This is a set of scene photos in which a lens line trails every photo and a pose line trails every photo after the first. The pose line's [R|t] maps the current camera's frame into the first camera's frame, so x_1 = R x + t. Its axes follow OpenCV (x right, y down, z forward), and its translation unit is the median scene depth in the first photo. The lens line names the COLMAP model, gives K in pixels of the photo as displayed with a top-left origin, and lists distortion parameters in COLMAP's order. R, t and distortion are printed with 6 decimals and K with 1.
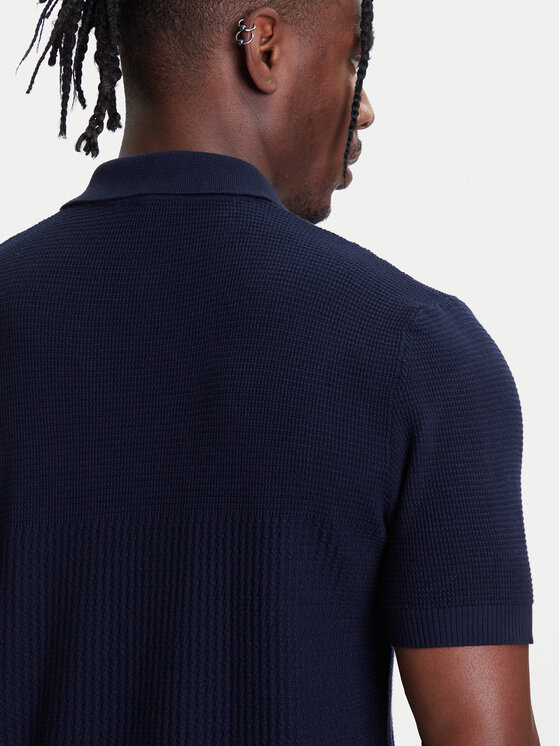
lens RADIAL K [[2207.9, 0, 280.0], [0, 2207.9, 373.0], [0, 0, 1]] dist [-0.023461, -9.157104]
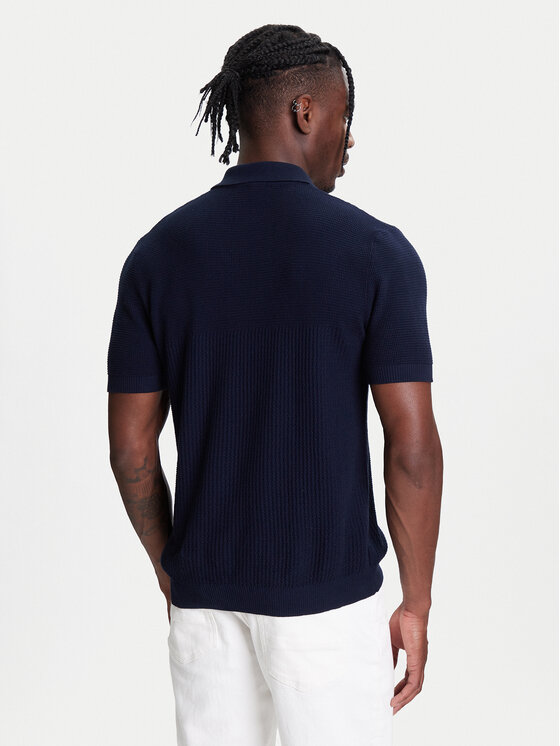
lens RADIAL K [[1305.2, 0, 280.0], [0, 1305.2, 373.0], [0, 0, 1]] dist [-0.179402, -0.017085]
pose [[0.999818, -0.017810, -0.006818, -0.027439], [0.018257, 0.997219, 0.072259, 0.014895], [0.005512, -0.072370, 0.997363, -0.291457]]
